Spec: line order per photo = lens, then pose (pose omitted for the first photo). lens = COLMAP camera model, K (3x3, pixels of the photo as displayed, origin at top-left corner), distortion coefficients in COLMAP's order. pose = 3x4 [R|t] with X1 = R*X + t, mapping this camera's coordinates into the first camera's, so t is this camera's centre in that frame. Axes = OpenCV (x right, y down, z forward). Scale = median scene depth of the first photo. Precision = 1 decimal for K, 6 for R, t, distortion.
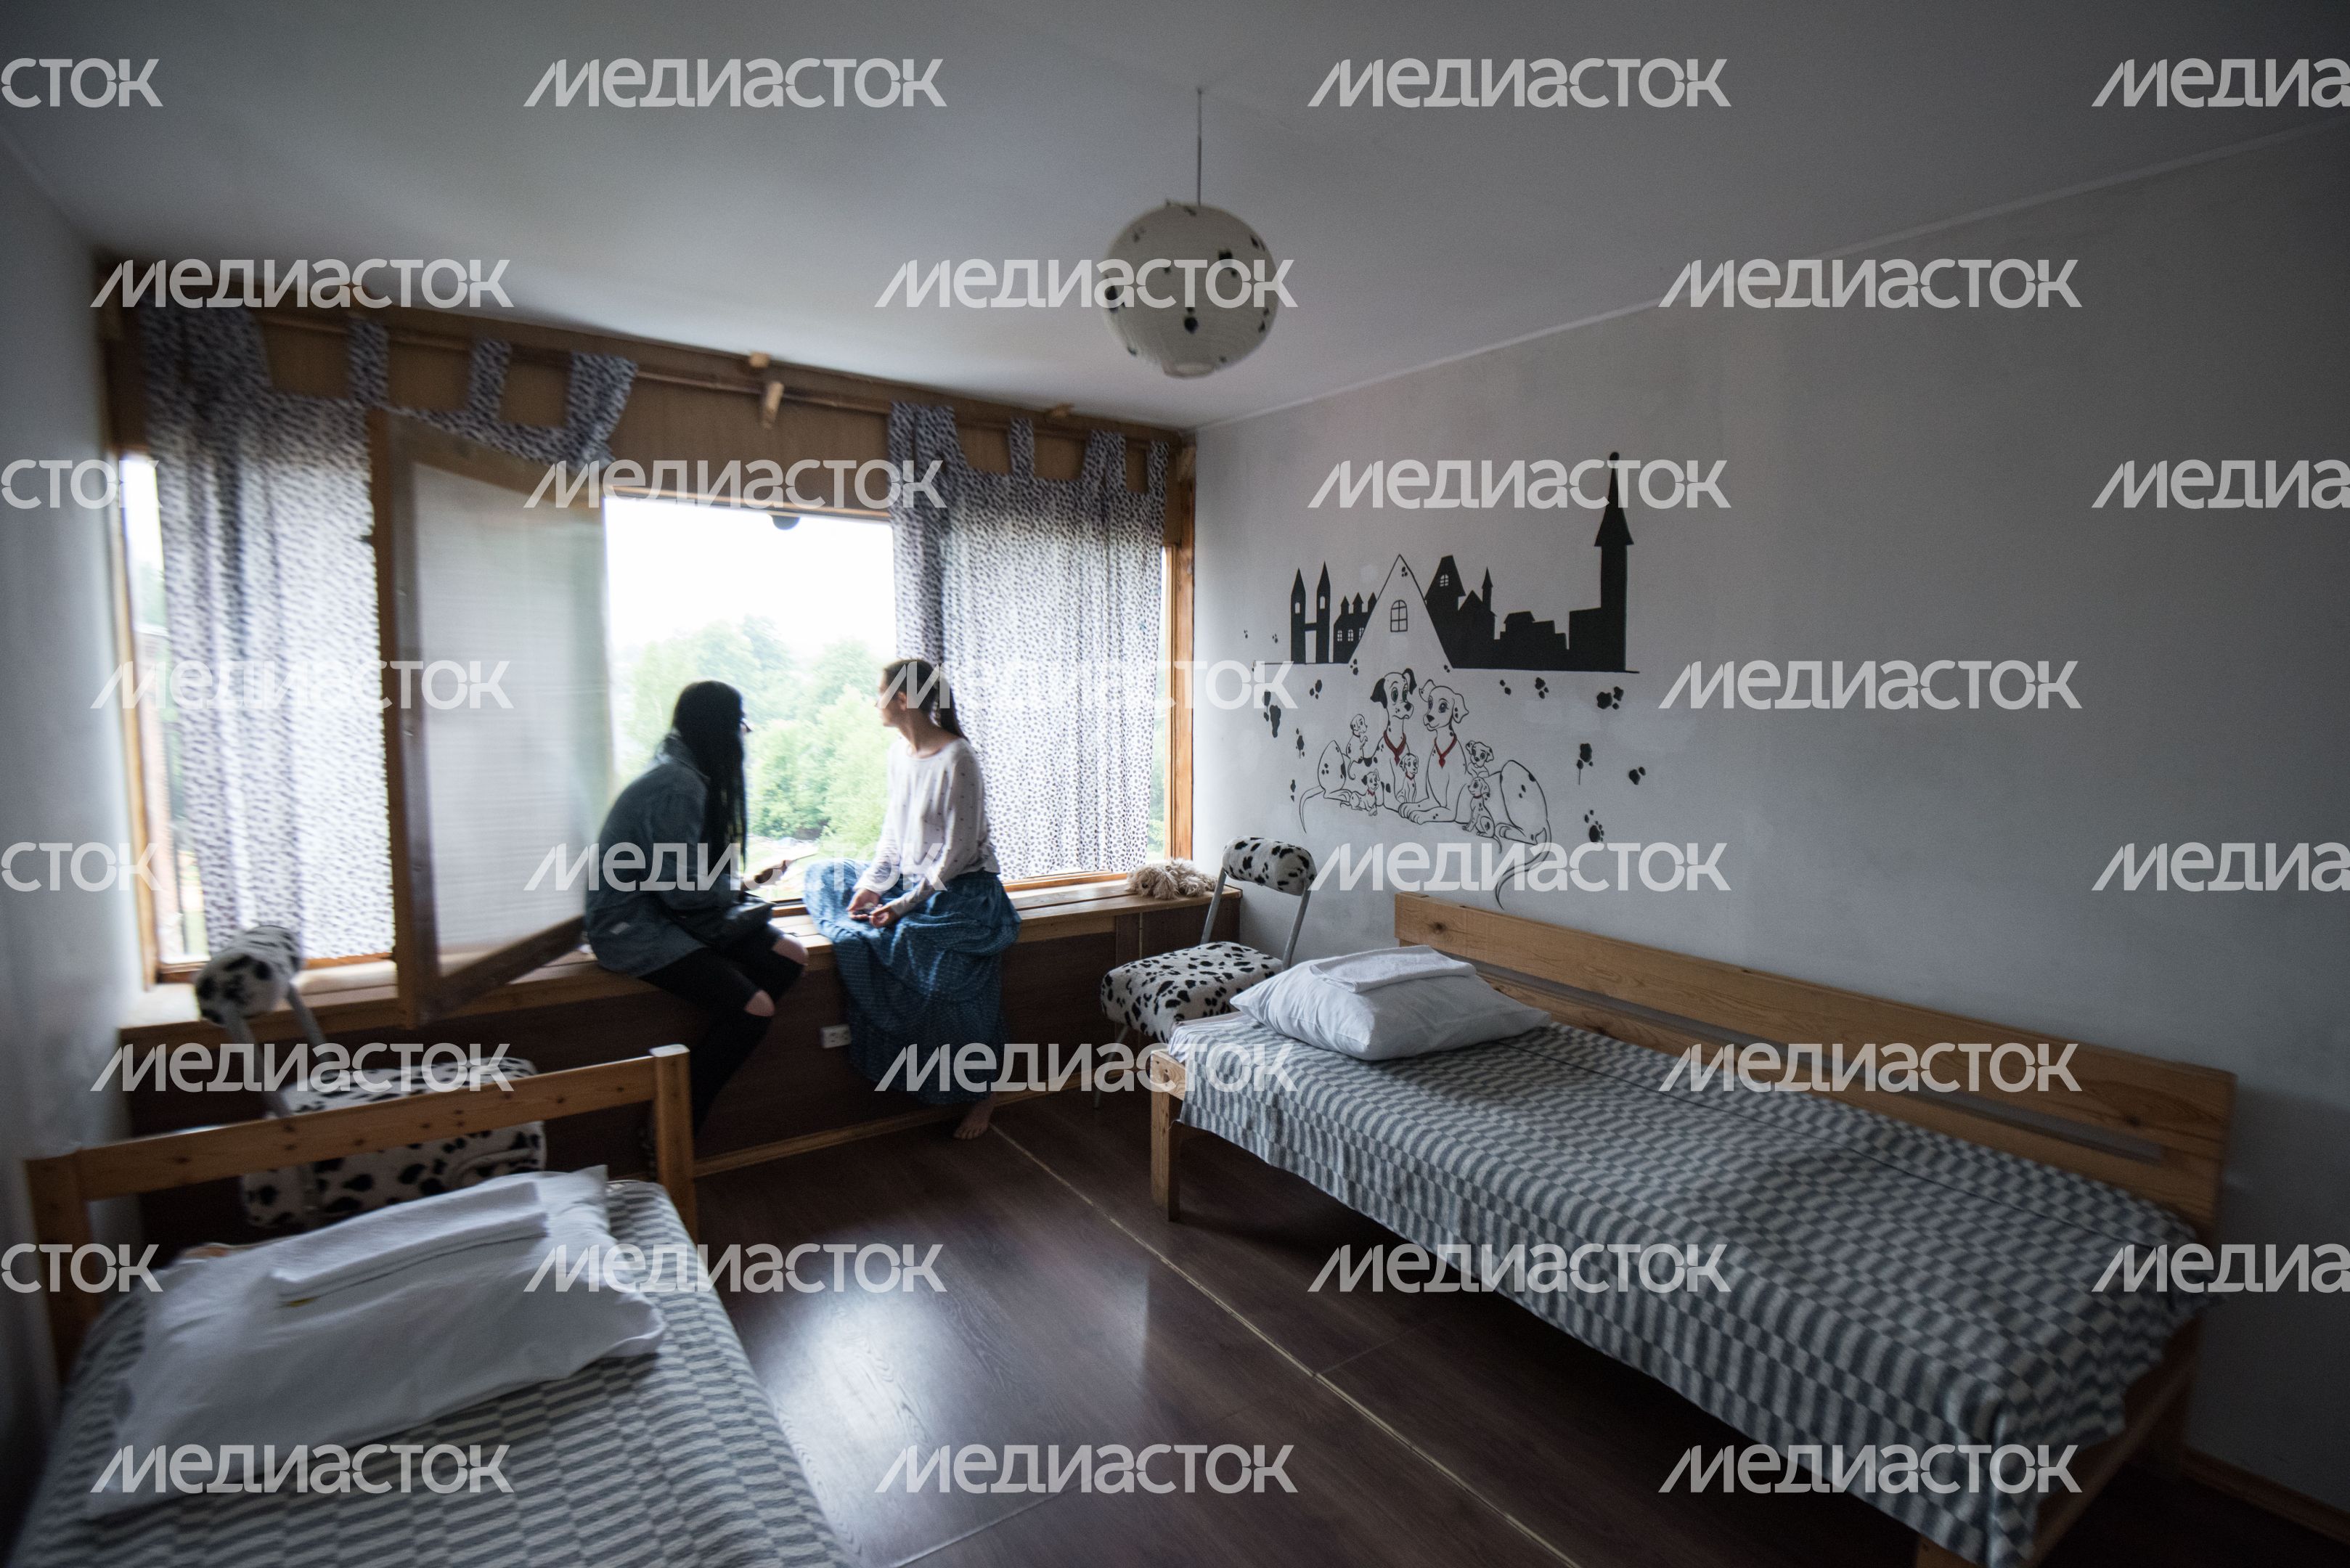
lens RADIAL K [[1126.5, 0, 1175.0], [0, 1126.5, 784.0], [0, 0, 1]] dist [-0.000653, -0.000504]
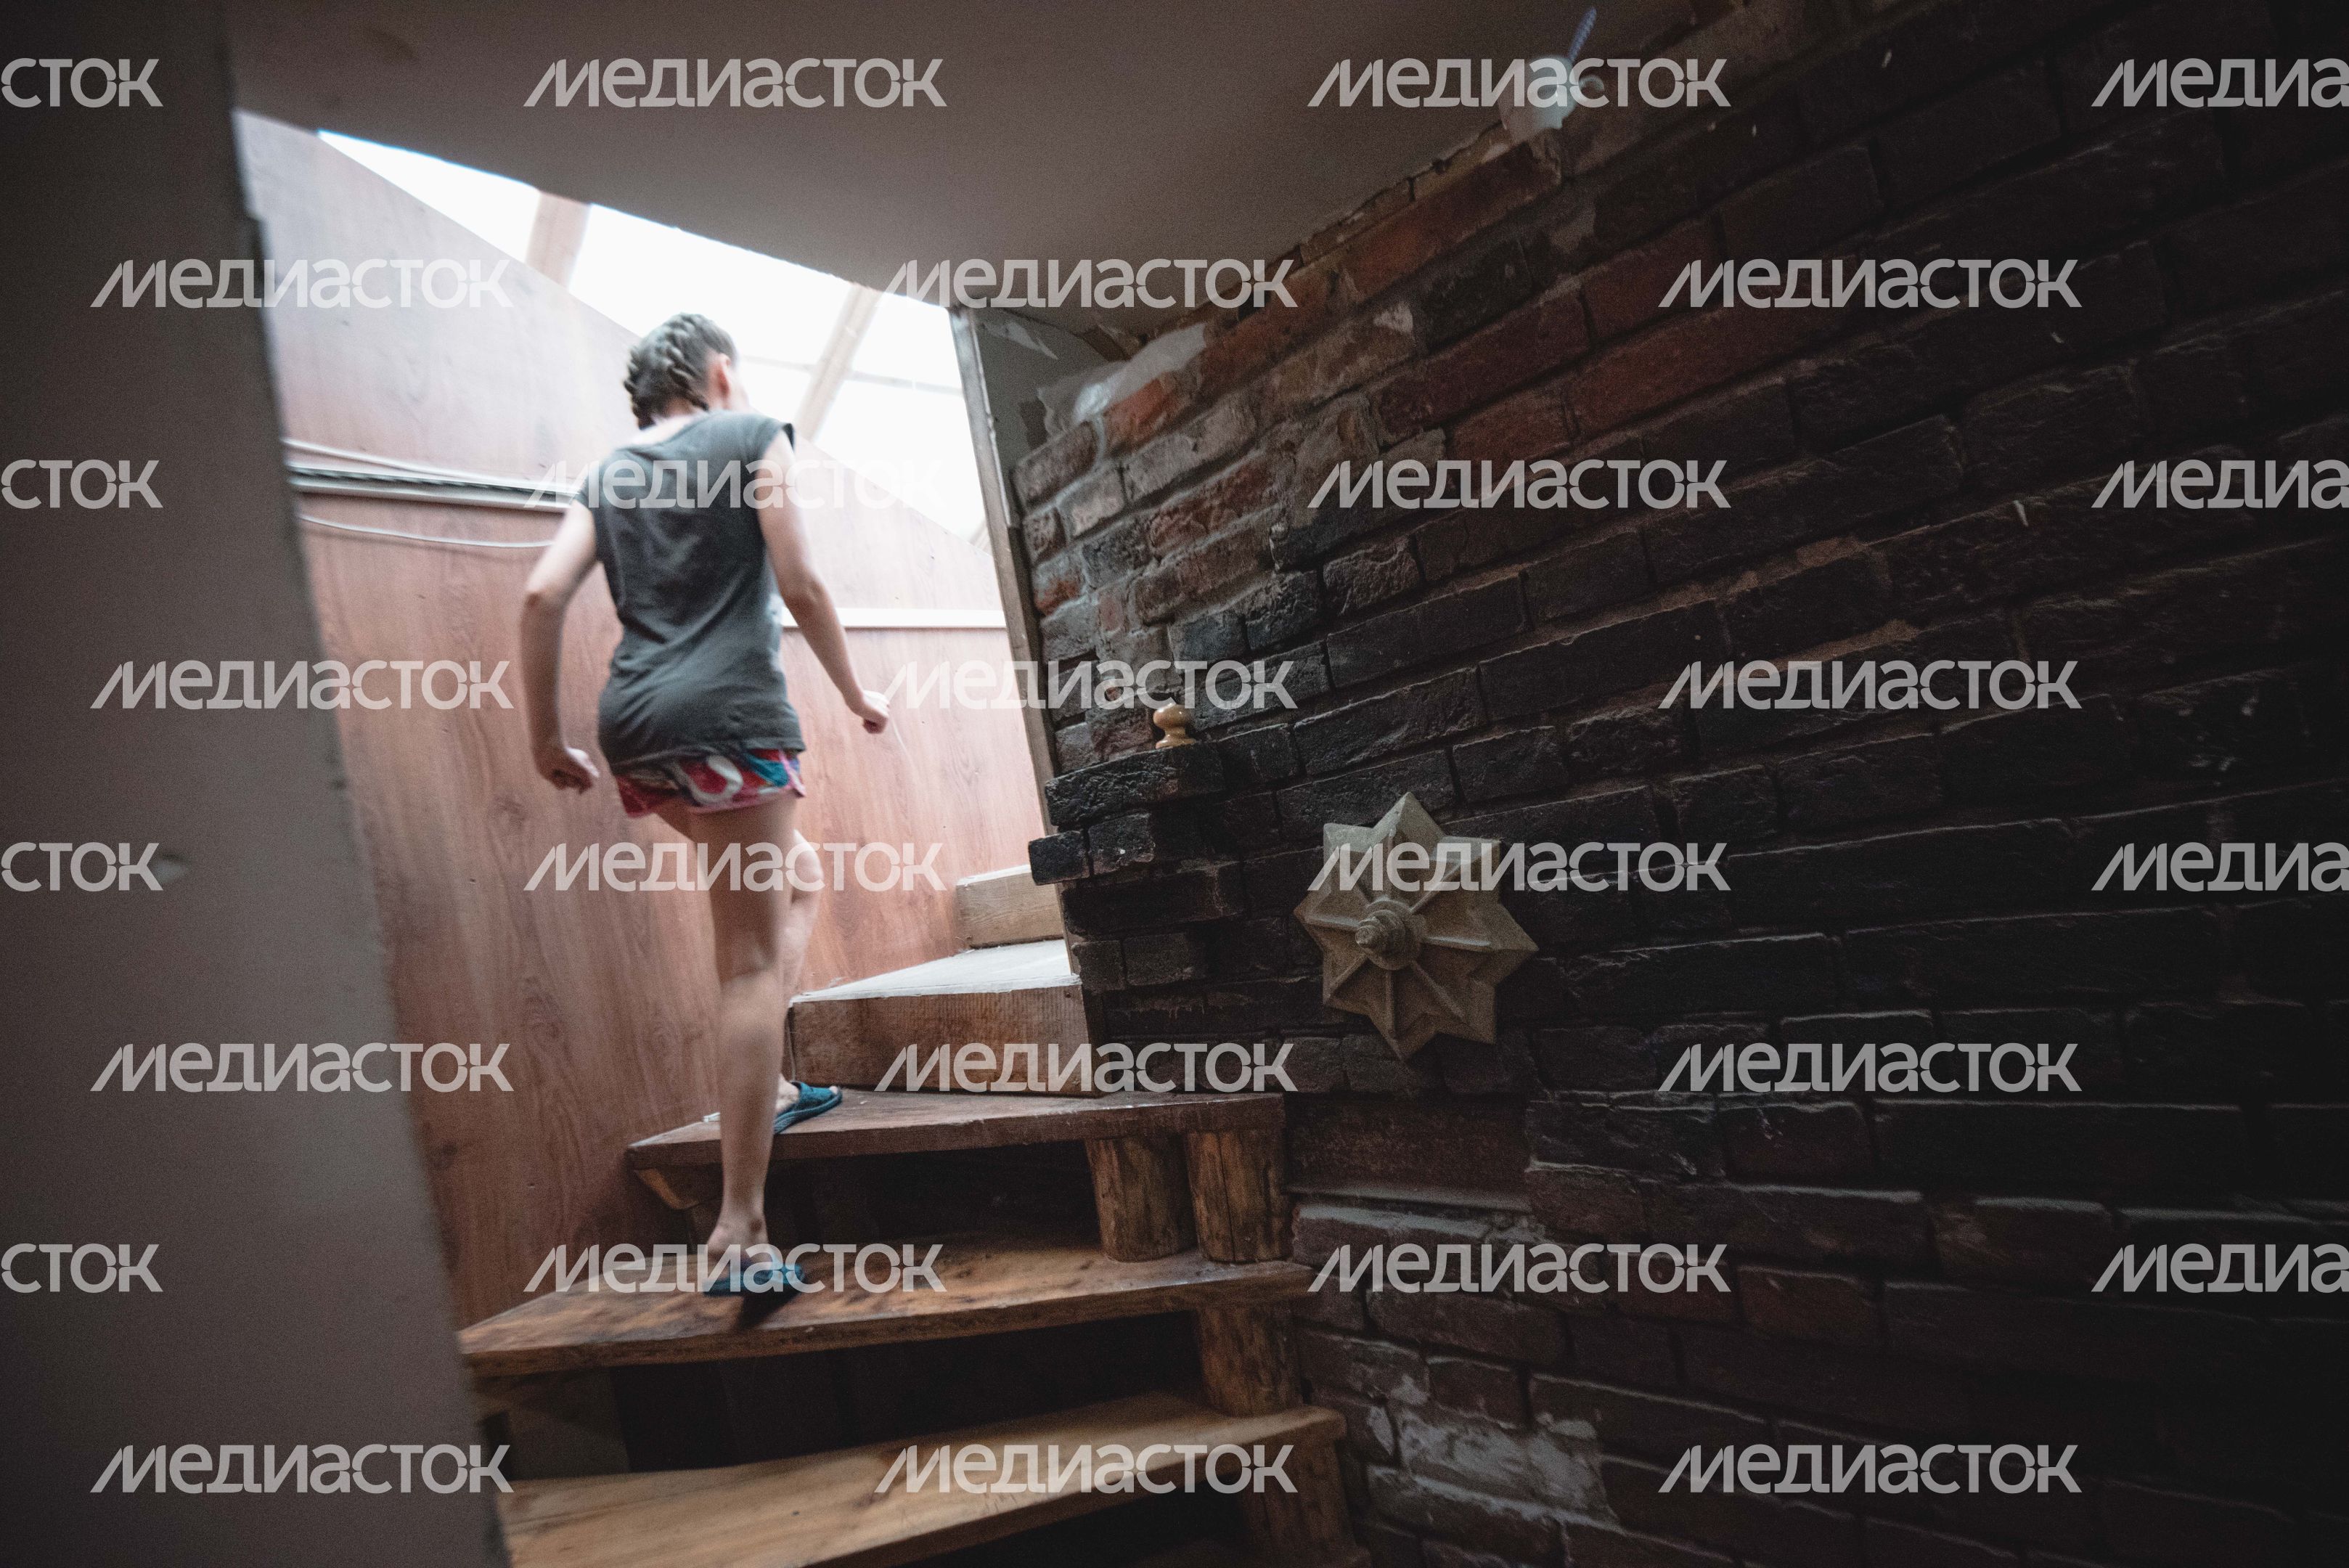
lens RADIAL K [[1126.1, 0, 1174.5], [0, 1126.1, 784.0], [0, 0, 1]] dist [-0.000653, -0.000504]
pose [[1.000000, 0.000030, -0.000155, -0.000117], [-0.000030, 0.999999, -0.001028, -0.355460], [0.000155, 0.001028, 0.999999, 0.000026]]
